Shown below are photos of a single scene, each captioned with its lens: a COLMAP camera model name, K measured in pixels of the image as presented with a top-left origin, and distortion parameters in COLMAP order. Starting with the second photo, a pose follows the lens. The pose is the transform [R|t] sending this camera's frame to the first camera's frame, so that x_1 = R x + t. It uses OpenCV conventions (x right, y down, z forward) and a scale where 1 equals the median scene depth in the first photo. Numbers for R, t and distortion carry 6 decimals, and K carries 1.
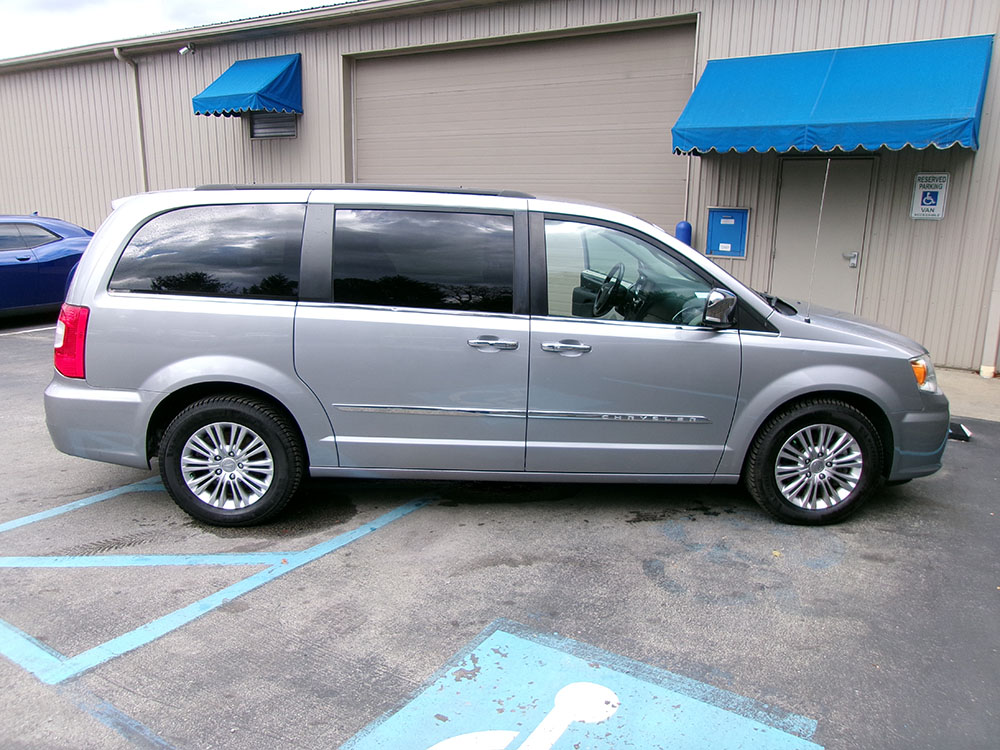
lens RADIAL K [[769.2, 0, 495.5], [0, 769.2, 378.5], [0, 0, 1]] dist [-0.013324, 0.022820]
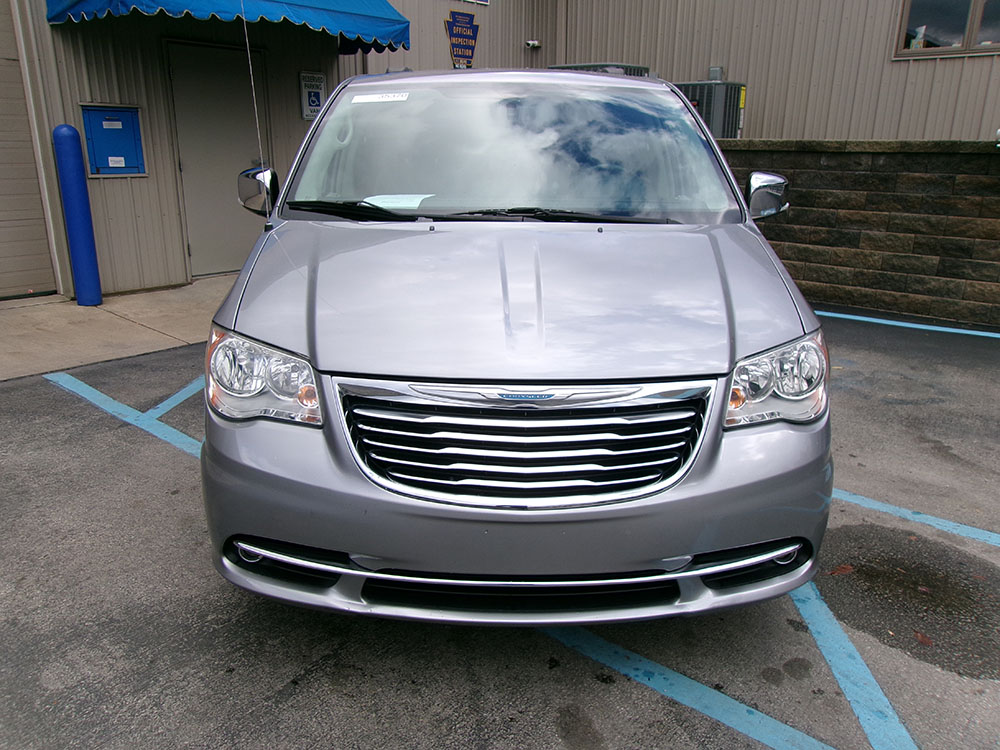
lens RADIAL K [[769.2, 0, 499.2], [0, 769.2, 375.0], [0, 0, 1]] dist [-0.013324, 0.022820]
pose [[0.135855, -0.303806, 0.942998, -0.895219], [0.220796, 0.937169, 0.270118, -0.225137], [-0.965812, 0.171514, 0.194398, 1.250391]]
